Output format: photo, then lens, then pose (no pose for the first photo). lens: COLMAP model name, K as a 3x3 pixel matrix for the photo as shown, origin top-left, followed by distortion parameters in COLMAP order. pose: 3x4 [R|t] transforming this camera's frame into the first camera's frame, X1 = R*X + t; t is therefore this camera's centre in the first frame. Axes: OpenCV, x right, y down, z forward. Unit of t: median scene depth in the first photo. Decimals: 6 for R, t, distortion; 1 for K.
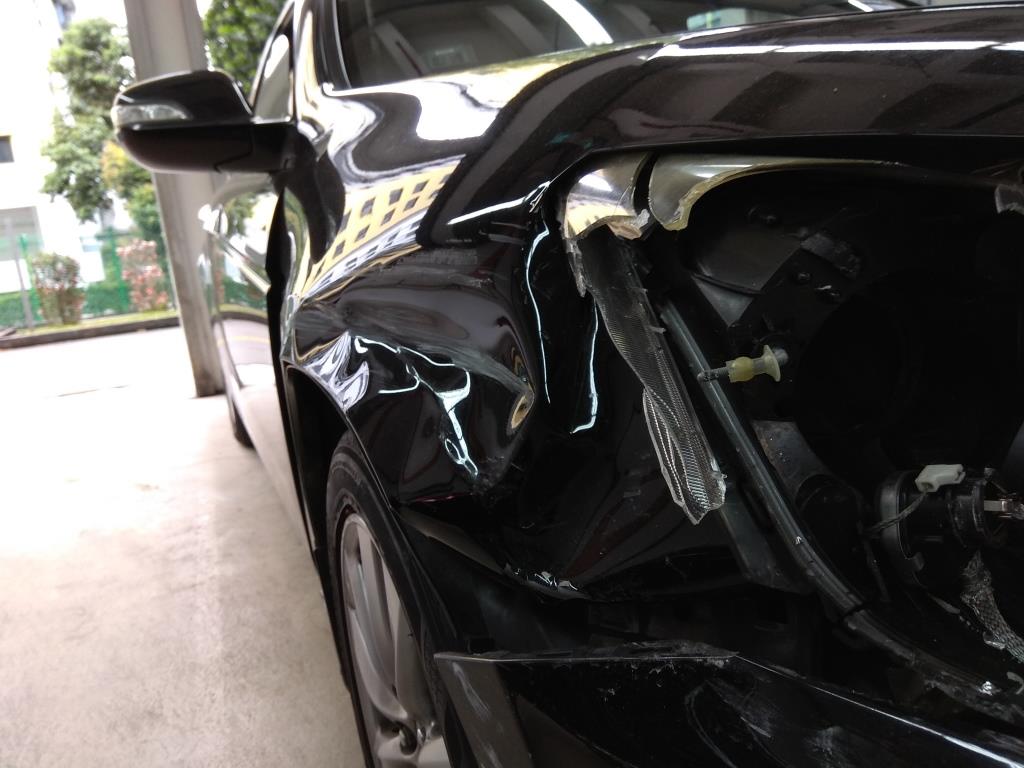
lens RADIAL K [[786.1, 0, 515.2], [0, 786.1, 387.4], [0, 0, 1]] dist [0.111450, -0.200306]
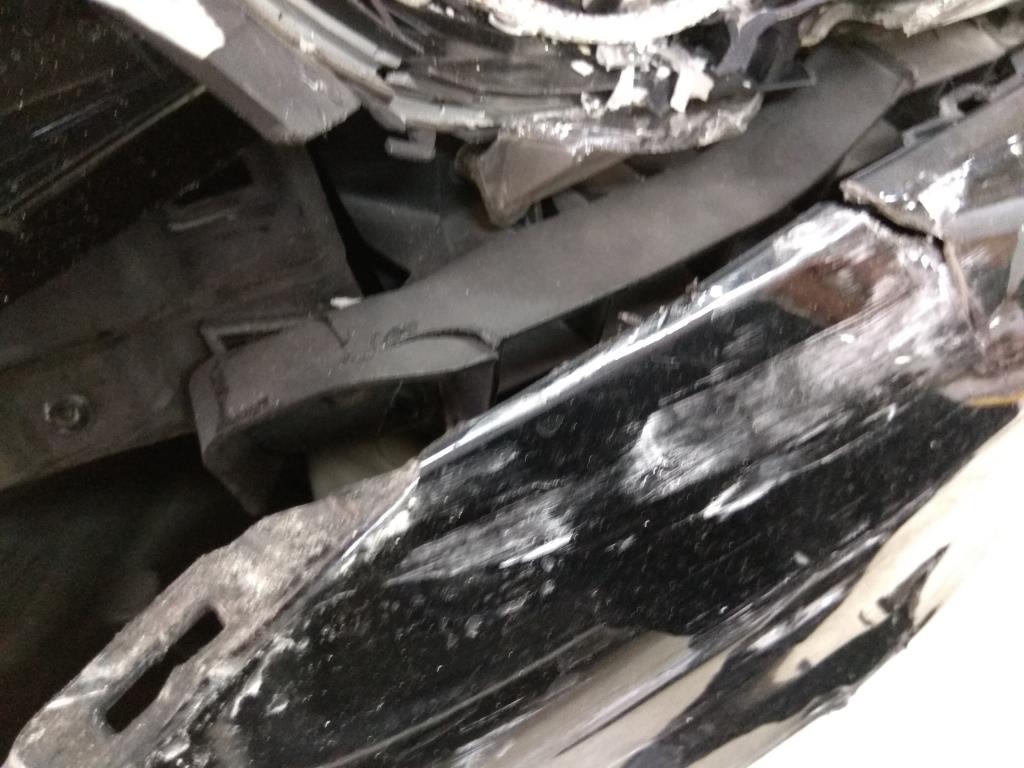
lens RADIAL K [[786.1, 0, 515.2], [0, 786.1, 387.4], [0, 0, 1]] dist [0.111450, -0.200306]
pose [[0.163015, -0.686713, 0.708415, 0.031373], [0.132414, 0.726751, 0.674017, 0.038948], [-0.977698, -0.016070, 0.209402, 0.499329]]
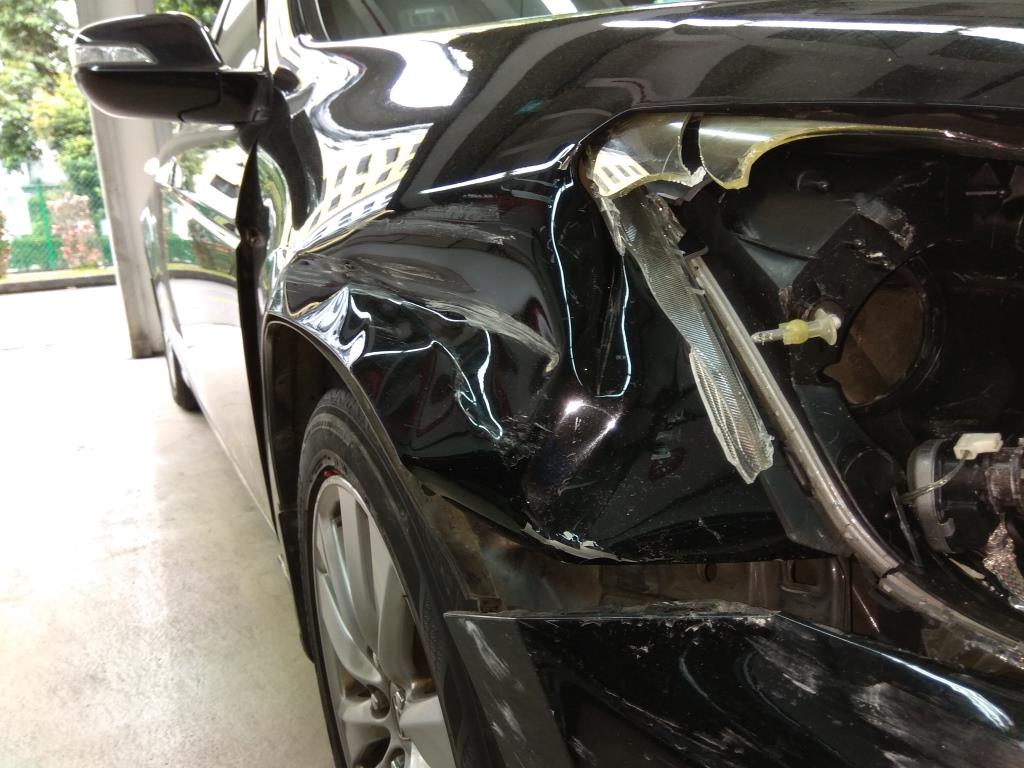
lens RADIAL K [[786.1, 0, 515.2], [0, 786.1, 387.4], [0, 0, 1]] dist [0.111450, -0.200306]
pose [[0.996417, 0.040957, 0.073996, -0.080156], [-0.043000, 0.998731, 0.026222, 0.020891], [-0.072828, -0.029310, 0.996914, 0.014032]]
